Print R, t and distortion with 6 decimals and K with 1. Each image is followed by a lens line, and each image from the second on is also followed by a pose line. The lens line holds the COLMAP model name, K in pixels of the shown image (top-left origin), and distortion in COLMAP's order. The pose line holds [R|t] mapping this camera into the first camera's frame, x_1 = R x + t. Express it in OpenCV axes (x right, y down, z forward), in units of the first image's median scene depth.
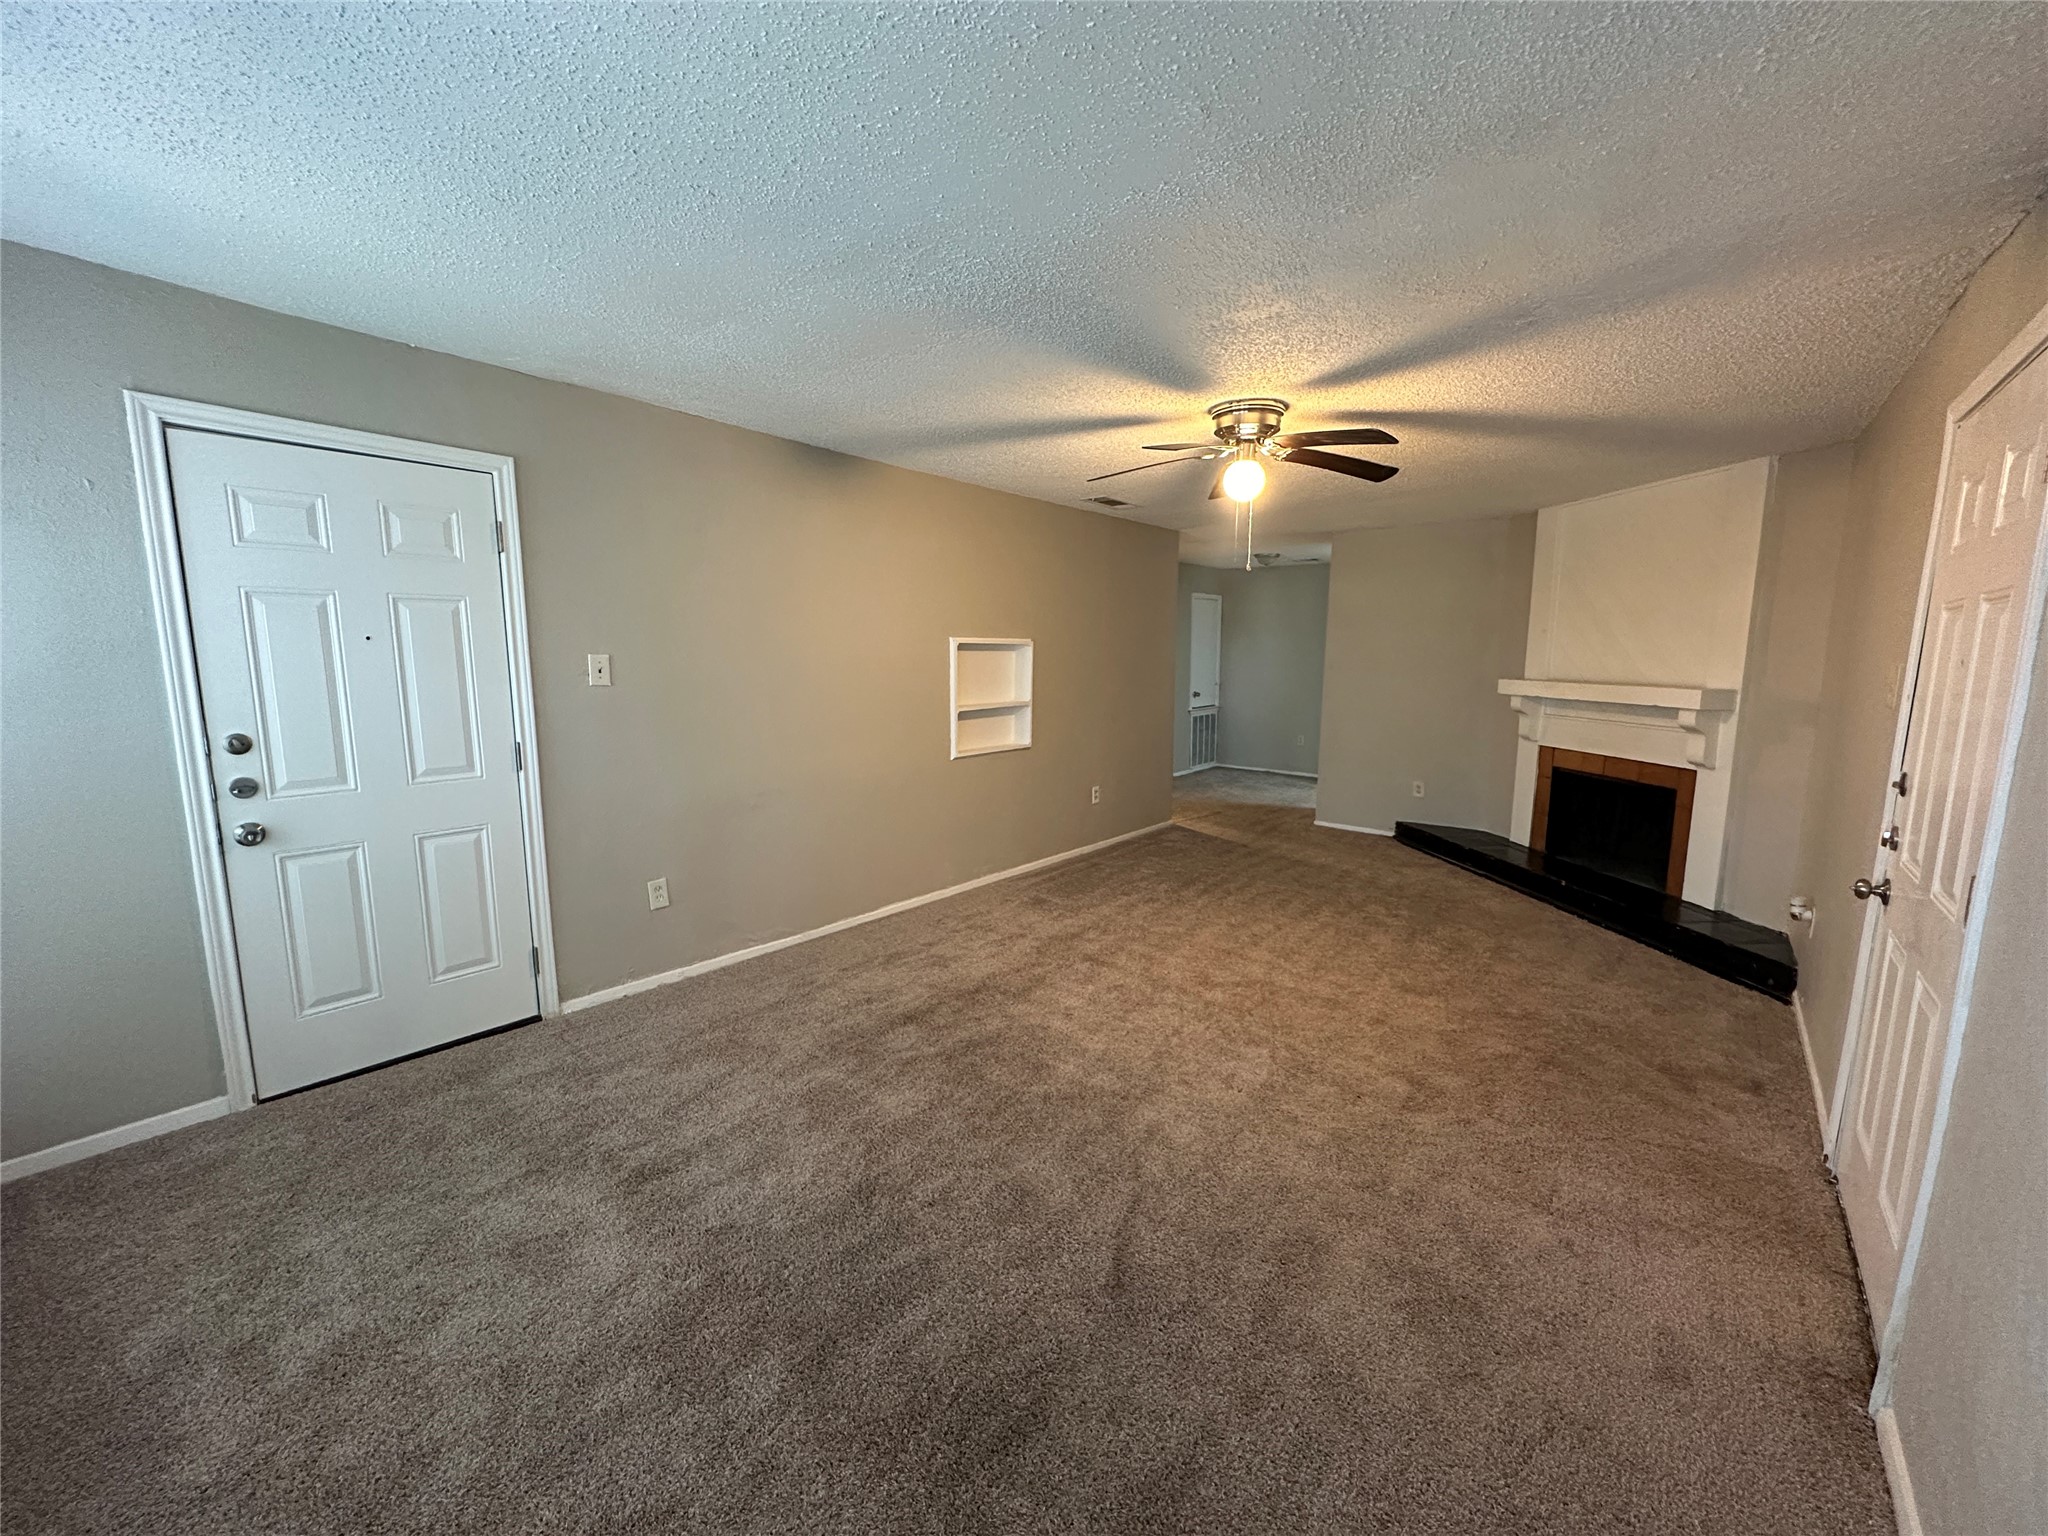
lens RADIAL K [[817.7, 0, 1019.2], [0, 817.7, 777.1], [0, 0, 1]] dist [-0.000705, 0.000638]
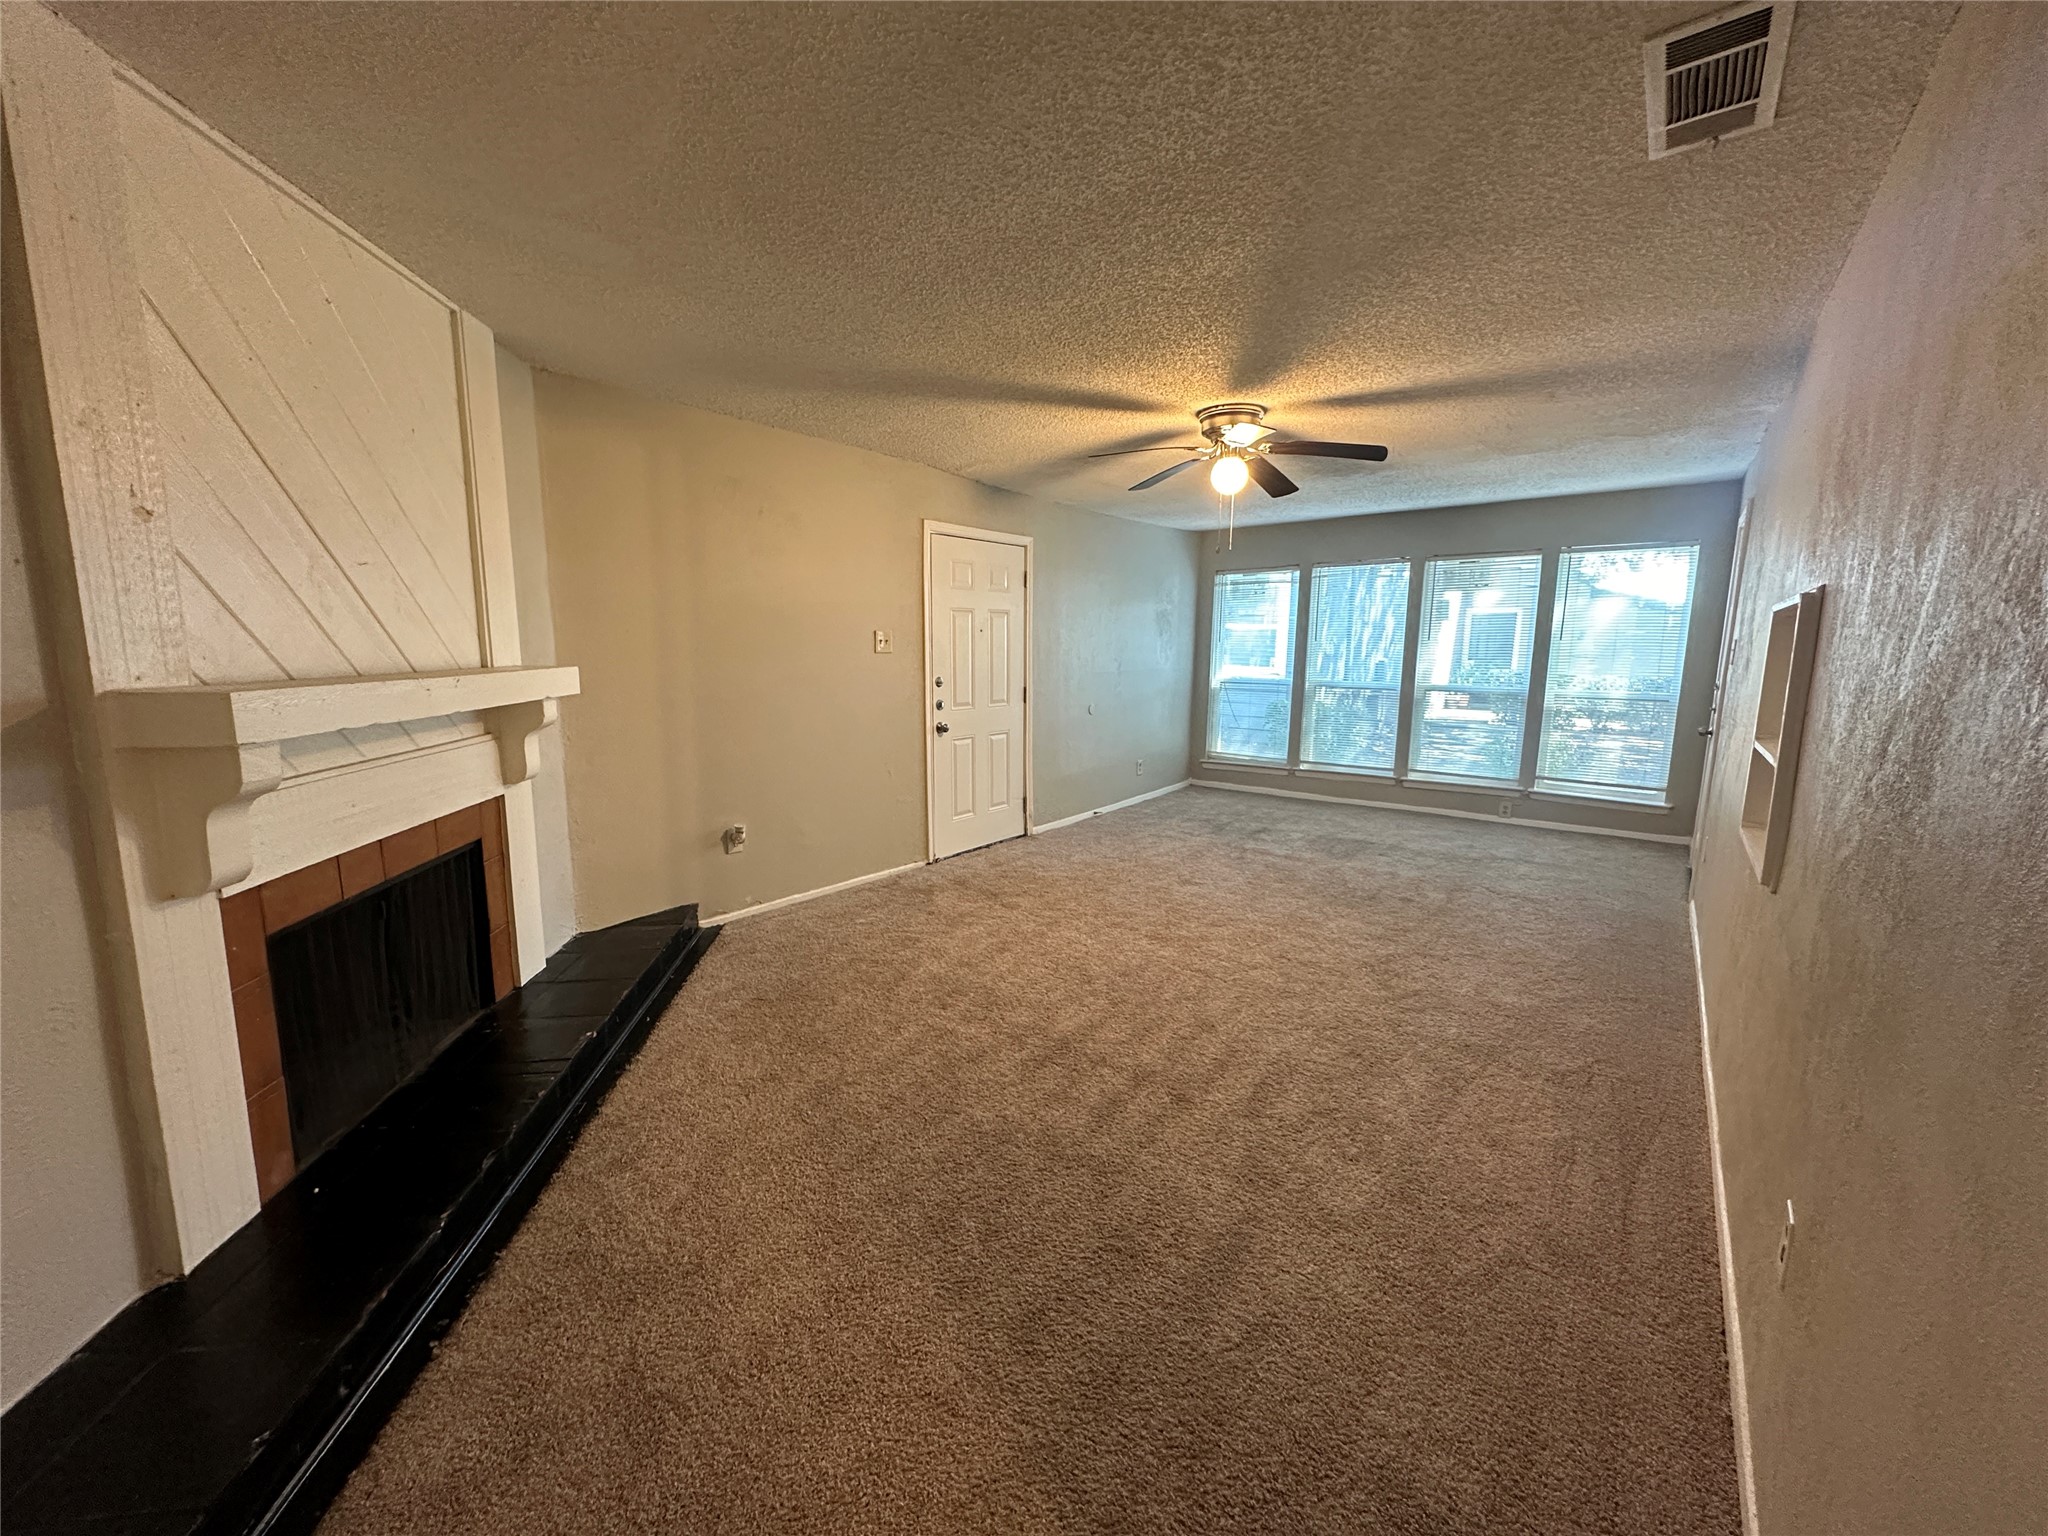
lens RADIAL K [[817.7, 0, 1025.8], [0, 817.7, 765.0], [0, 0, 1]] dist [-0.000705, 0.000638]
pose [[-0.999327, -0.011560, -0.034827, 0.431738], [-0.021467, 0.953897, 0.299364, -0.235549], [0.029761, 0.299910, -0.953503, 1.627118]]
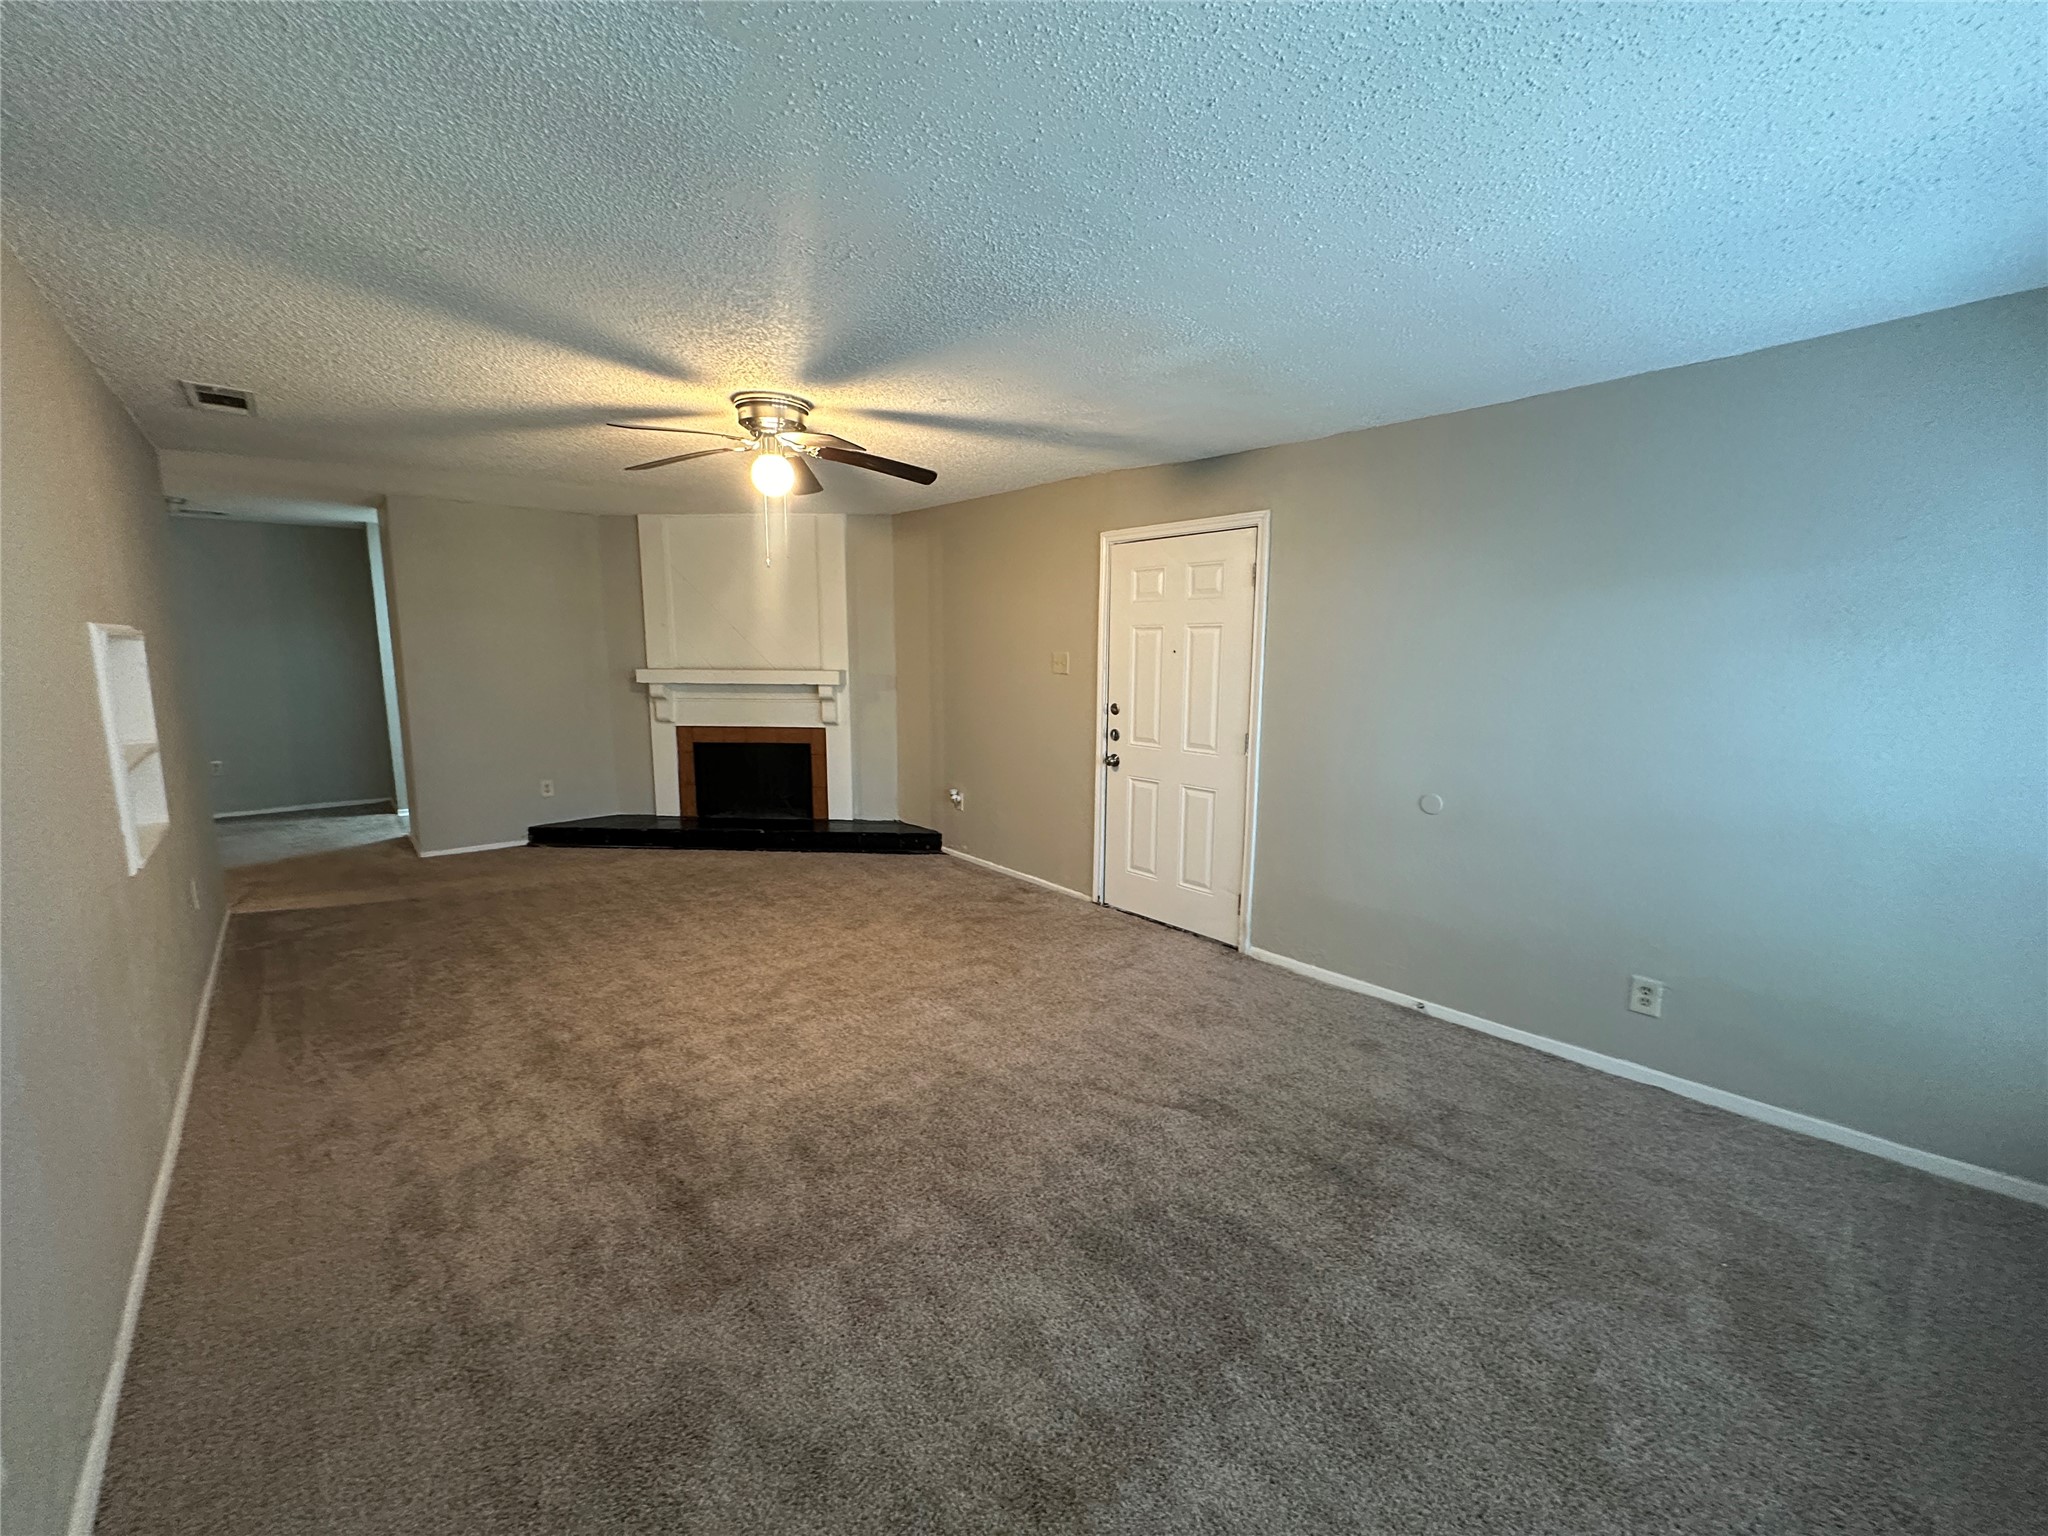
lens RADIAL K [[817.7, 0, 1026.3], [0, 817.7, 747.1], [0, 0, 1]] dist [-0.000705, 0.000638]
pose [[0.148015, -0.130188, 0.980379, -0.522568], [0.145958, 0.983318, 0.108542, -0.078517], [-0.978155, 0.127028, 0.164548, 0.425371]]
